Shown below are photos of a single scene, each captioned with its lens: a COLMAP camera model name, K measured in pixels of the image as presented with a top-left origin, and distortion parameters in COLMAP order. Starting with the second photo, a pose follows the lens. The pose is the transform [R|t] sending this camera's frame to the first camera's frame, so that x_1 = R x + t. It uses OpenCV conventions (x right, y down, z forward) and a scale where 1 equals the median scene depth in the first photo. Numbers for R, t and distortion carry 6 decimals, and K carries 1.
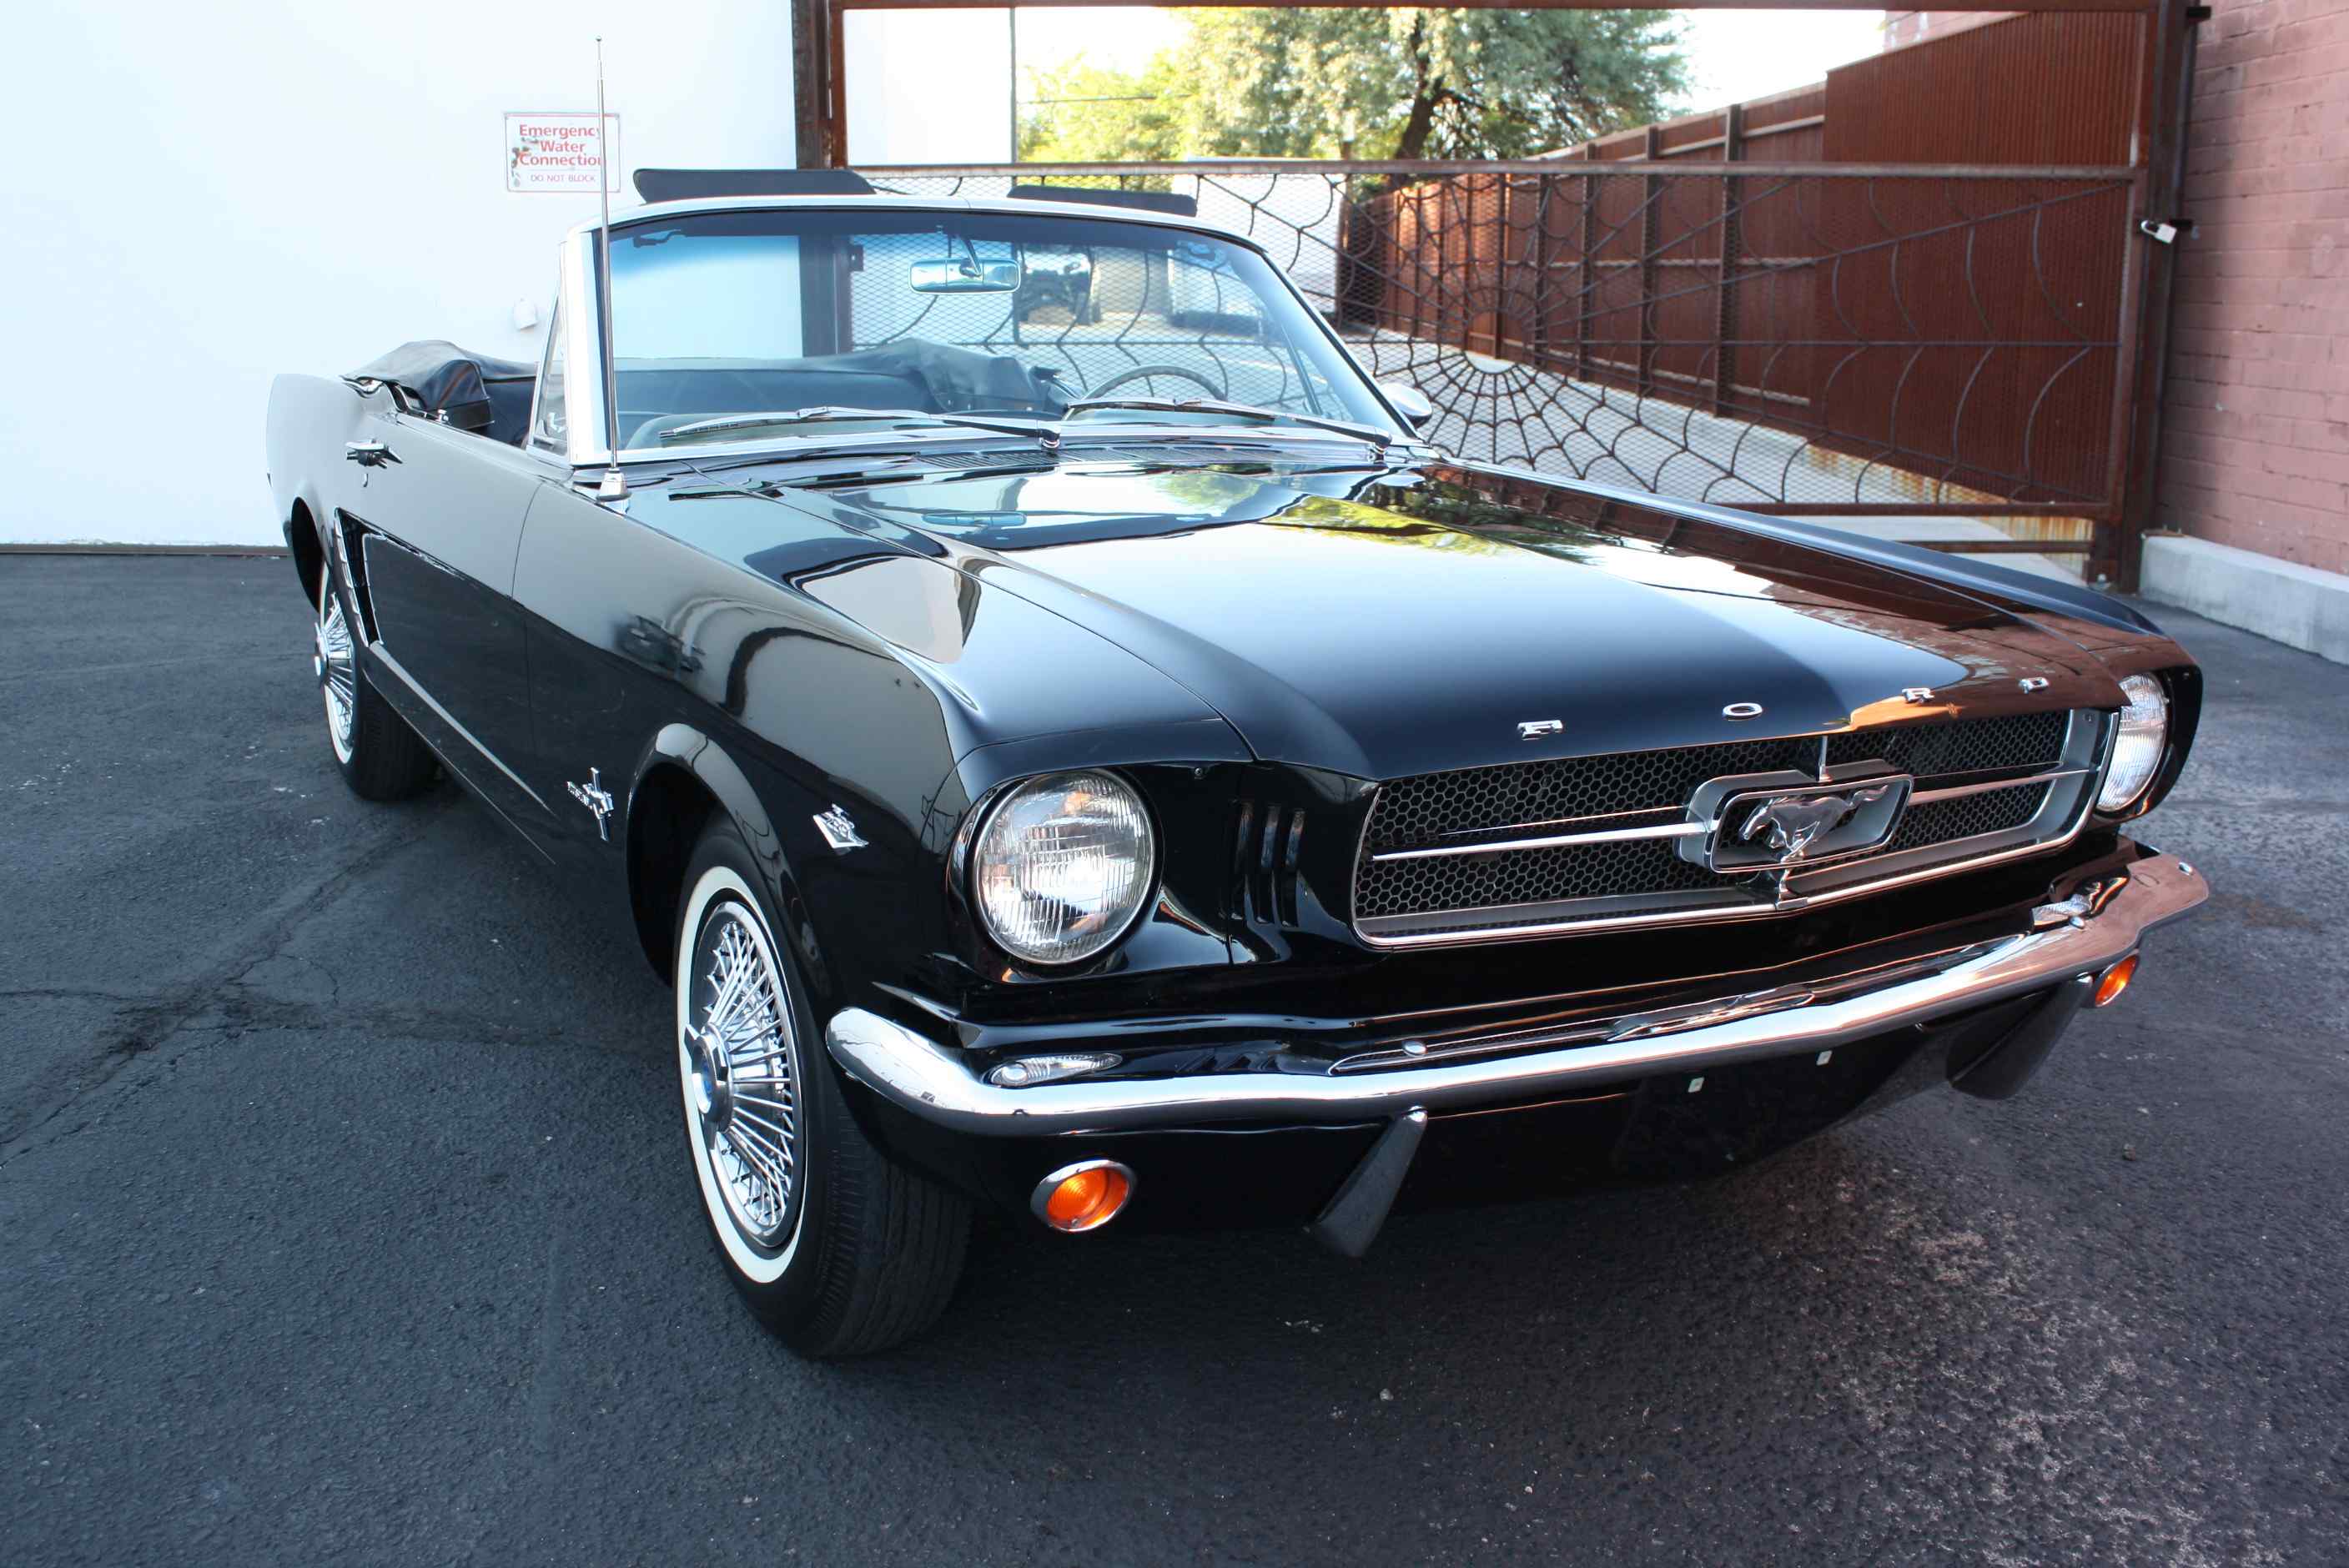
lens RADIAL K [[2196.0, 0, 1179.4], [0, 2196.0, 777.1], [0, 0, 1]] dist [-0.150111, 0.153237]
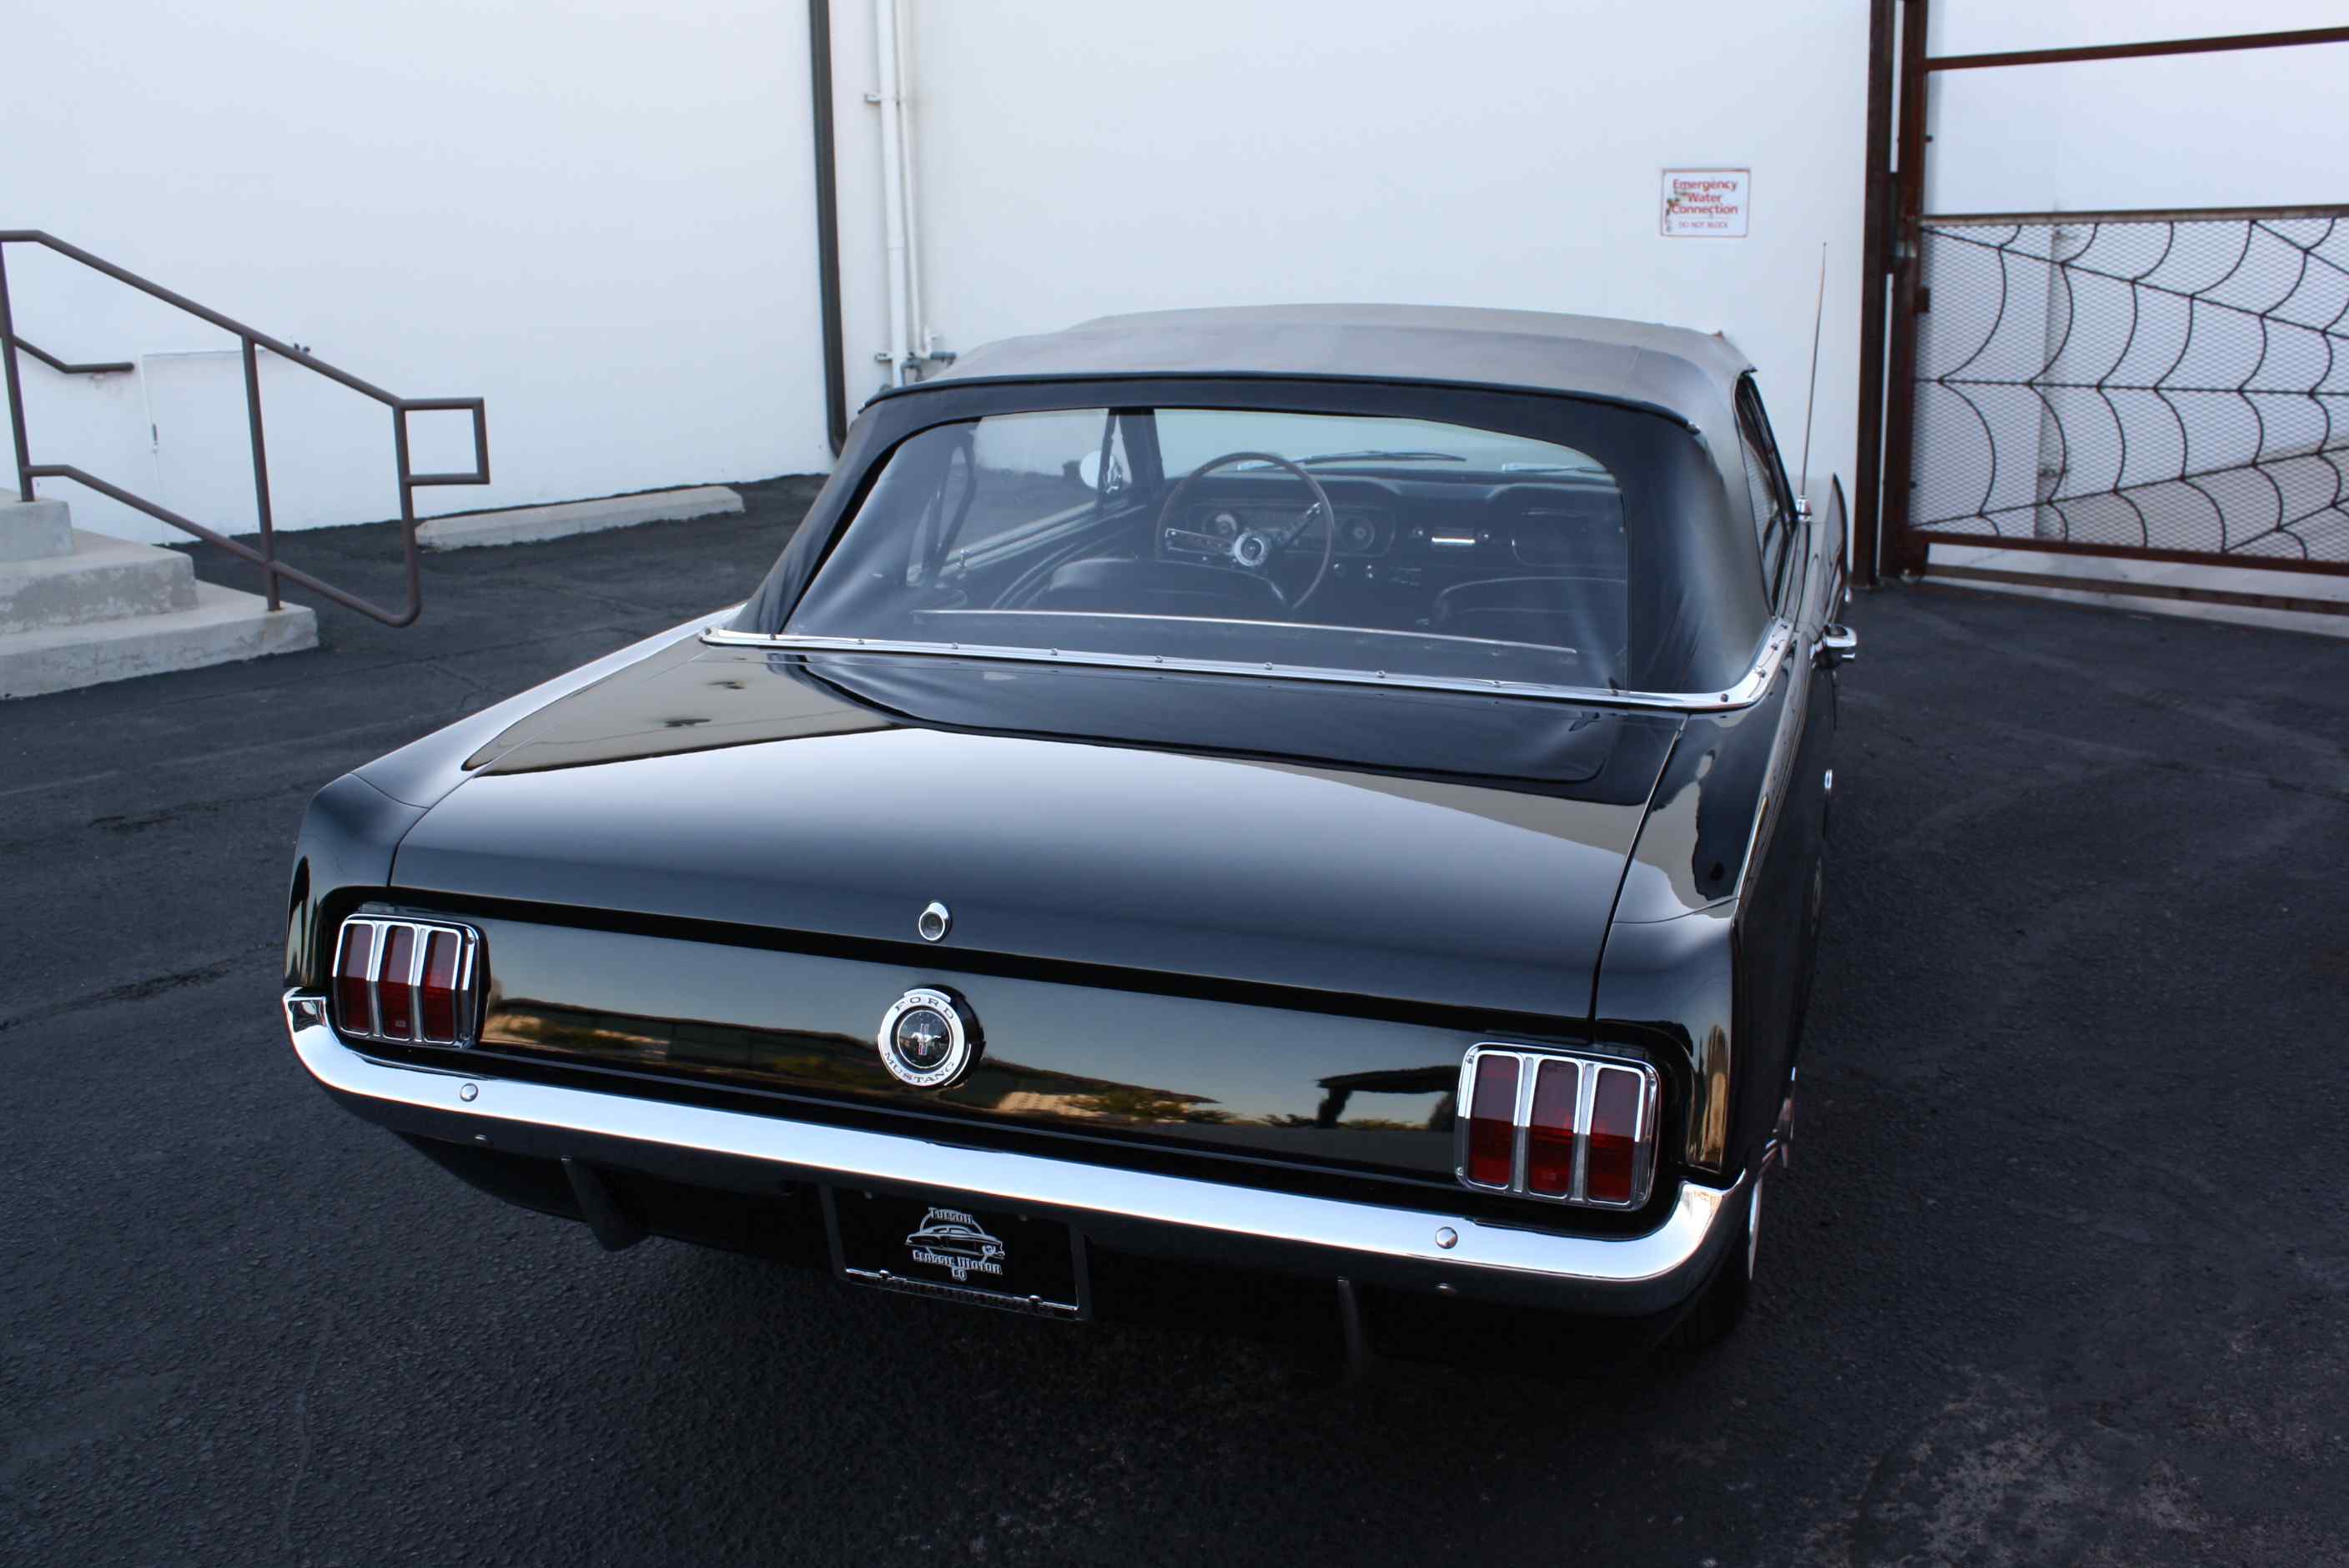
lens RADIAL K [[2130.8, 0, 1173.9], [0, 2130.8, 764.4], [0, 0, 1]] dist [-0.138915, 0.128126]
pose [[0.708630, 0.149329, -0.689597, 0.510497], [-0.138697, 0.987760, 0.071370, -0.046882], [0.691814, 0.045070, 0.720668, -0.005568]]
